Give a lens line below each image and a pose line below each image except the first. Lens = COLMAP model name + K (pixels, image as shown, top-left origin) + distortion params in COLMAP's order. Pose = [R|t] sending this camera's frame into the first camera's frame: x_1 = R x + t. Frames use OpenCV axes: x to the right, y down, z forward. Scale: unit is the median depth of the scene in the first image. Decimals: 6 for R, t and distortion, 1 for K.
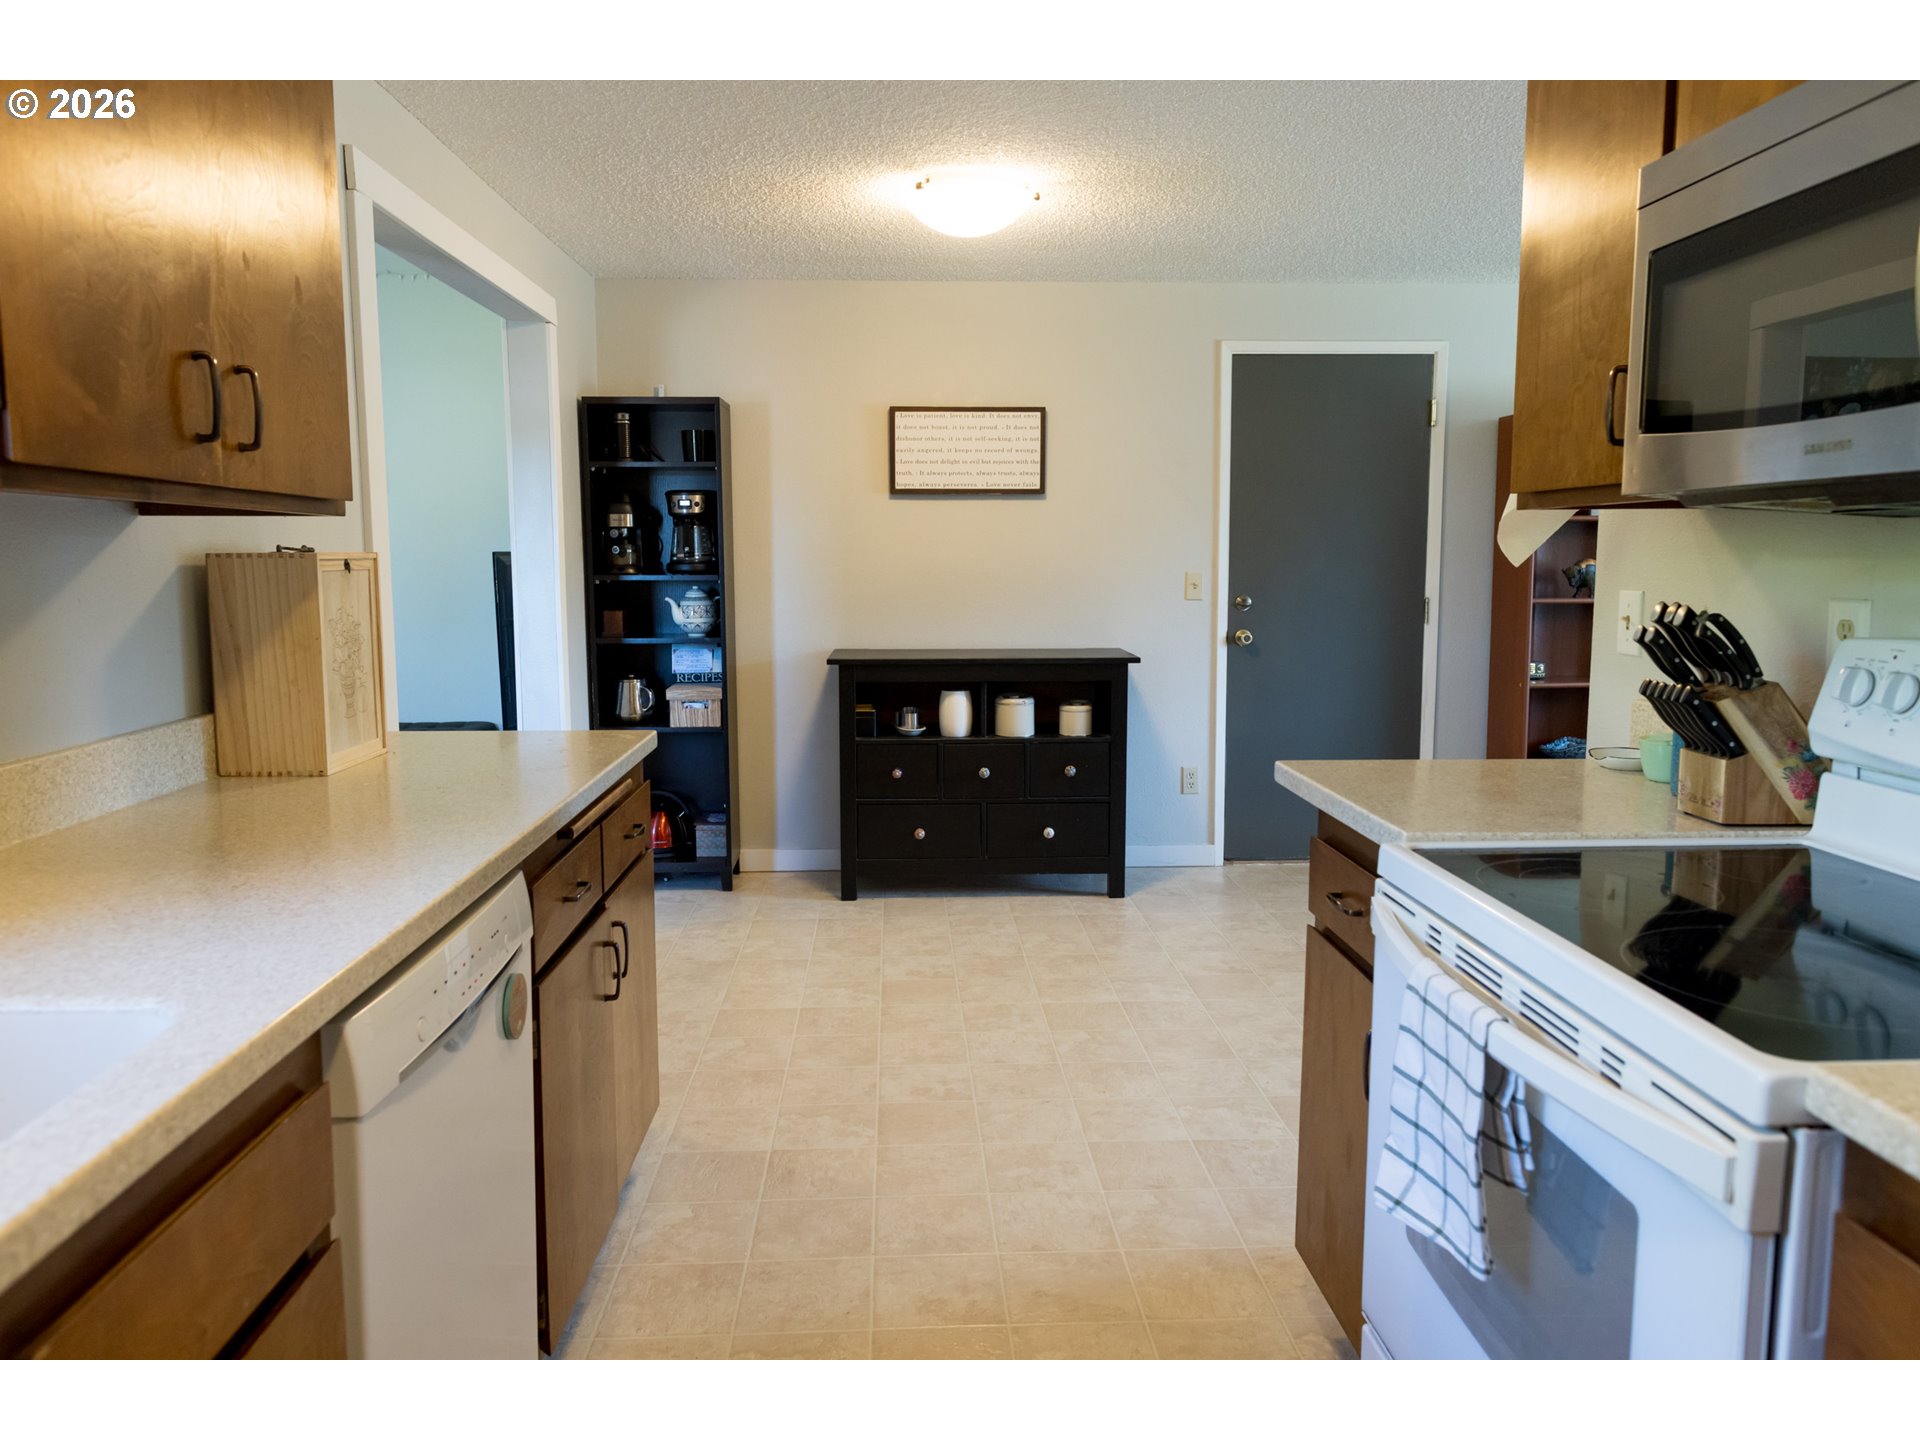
lens RADIAL K [[1302.9, 0, 960.9], [0, 1302.9, 699.4], [0, 0, 1]] dist [0.014895, 0.000463]
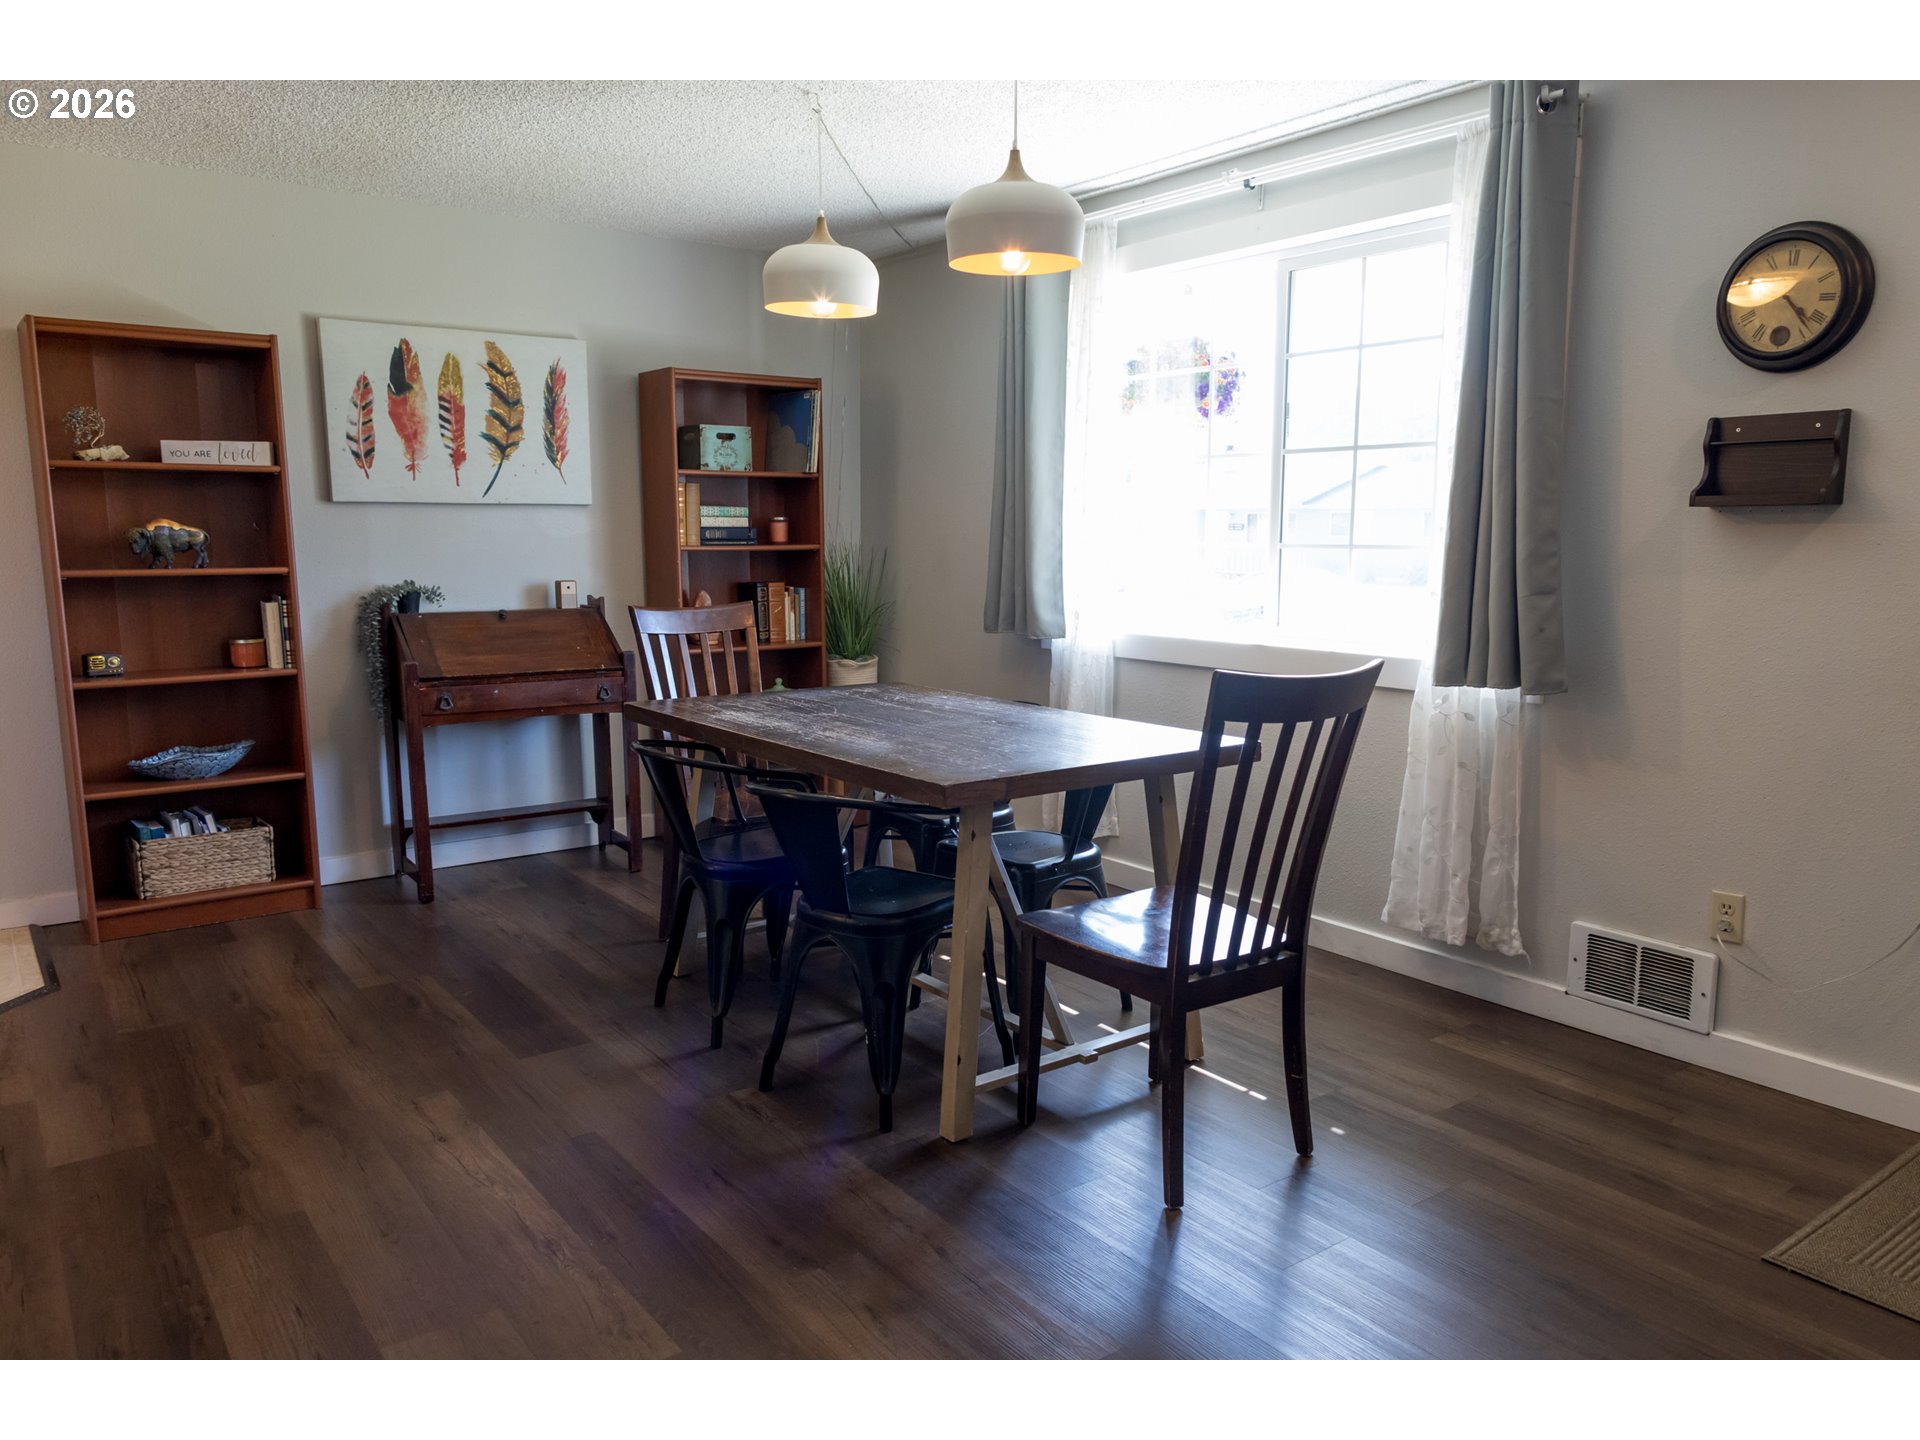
lens RADIAL K [[1349.9, 0, 989.2], [0, 1349.9, 726.4], [0, 0, 1]] dist [0.021242, -0.001178]
pose [[0.821276, -0.076761, 0.565343, 0.417425], [0.053772, 0.996911, 0.057245, -0.003797], [-0.567991, -0.016614, 0.822867, 0.047190]]
